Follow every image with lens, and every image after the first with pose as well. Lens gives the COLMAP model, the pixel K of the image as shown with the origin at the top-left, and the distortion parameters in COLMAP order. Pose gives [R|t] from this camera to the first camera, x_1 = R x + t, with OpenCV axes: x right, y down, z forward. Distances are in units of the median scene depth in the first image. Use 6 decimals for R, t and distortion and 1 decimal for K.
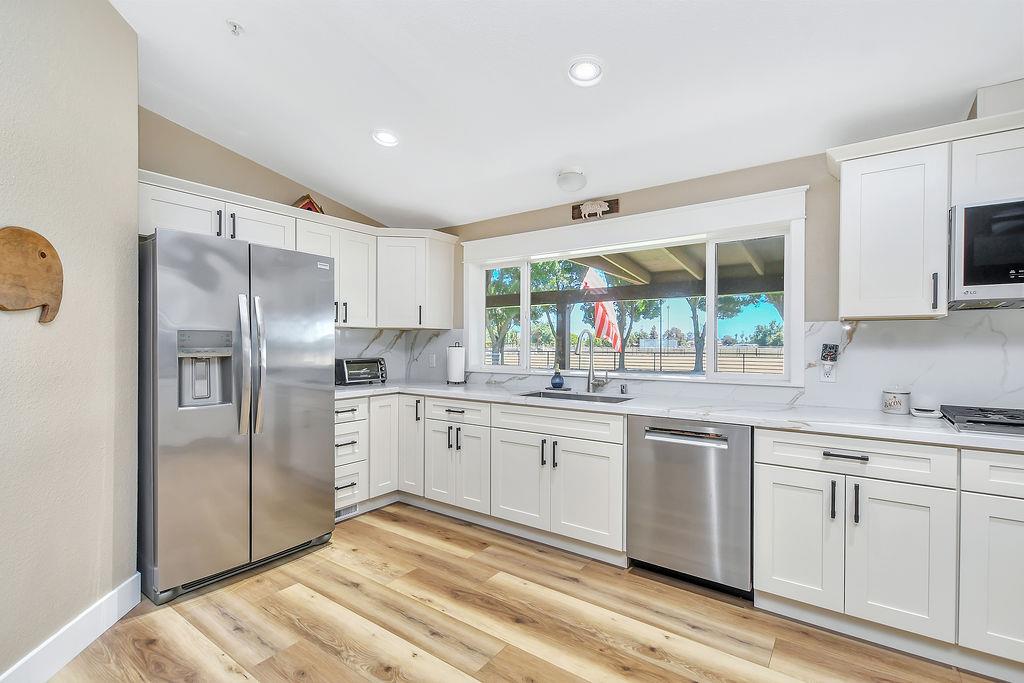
lens RADIAL K [[479.4, 0, 512.9], [0, 479.4, 347.3], [0, 0, 1]] dist [0.001189, -0.000062]
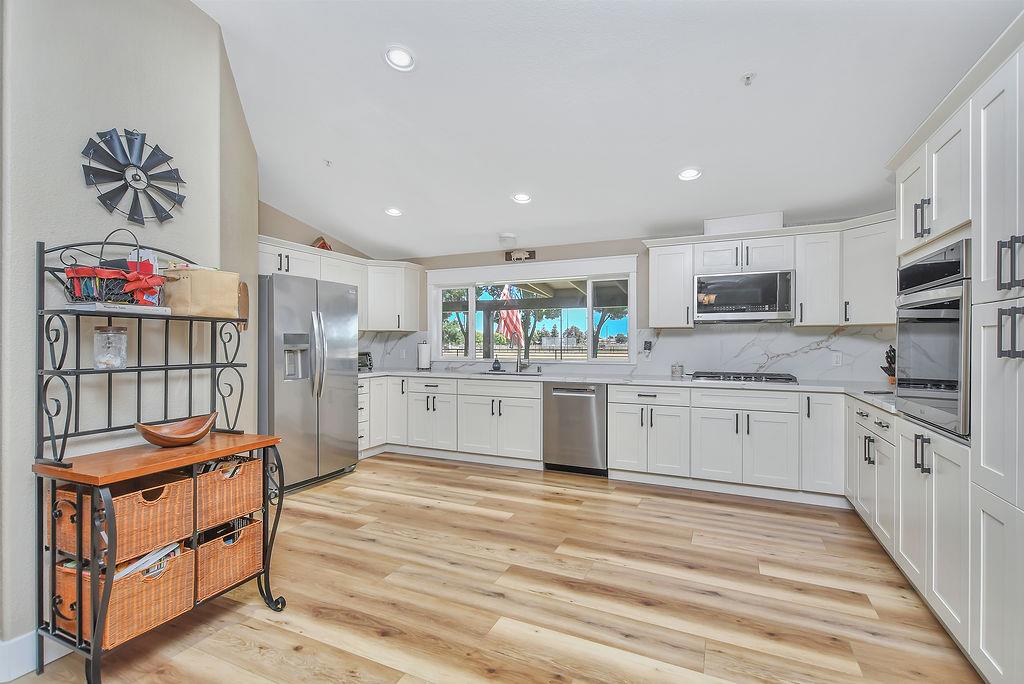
lens RADIAL K [[467.2, 0, 512.0], [0, 467.2, 342.0], [0, 0, 1]] dist [0.001774, -0.000218]
pose [[0.981195, -0.002573, 0.193004, -0.160417], [0.003957, 0.999969, -0.006784, 0.005377], [-0.192980, 0.007420, 0.981175, -0.521936]]
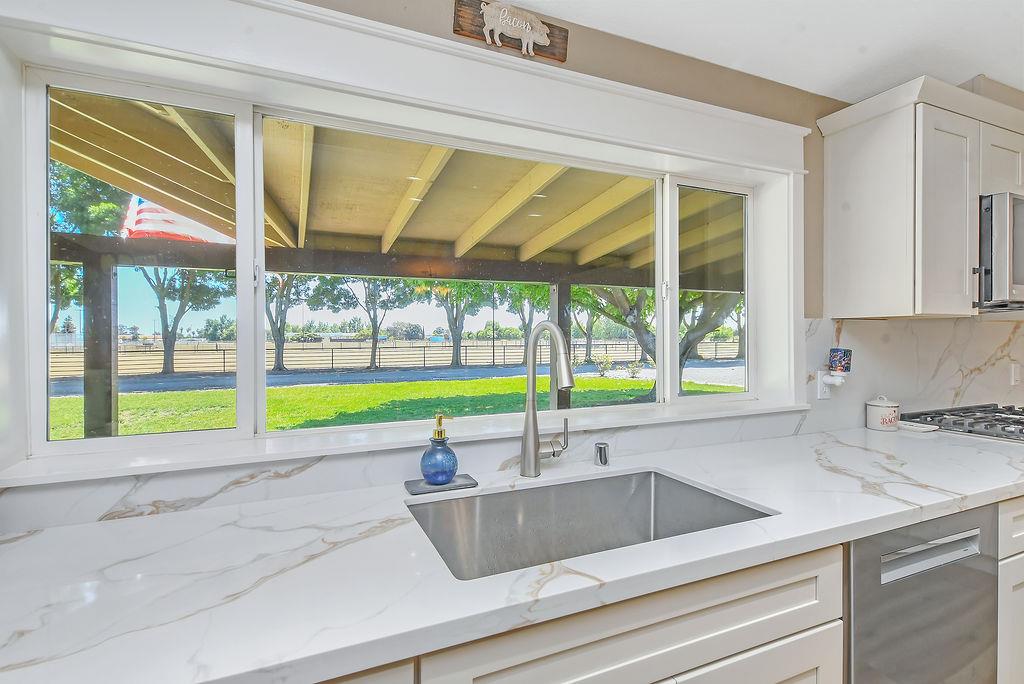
lens RADIAL K [[475.6, 0, 512.0], [0, 475.6, 342.0], [0, 0, 1]] dist [0.021282, -0.000173]
pose [[0.515789, -0.012589, 0.856623, -0.194670], [0.012235, 0.999898, 0.007328, -0.022062], [-0.856628, 0.006701, 0.515891, 0.812593]]
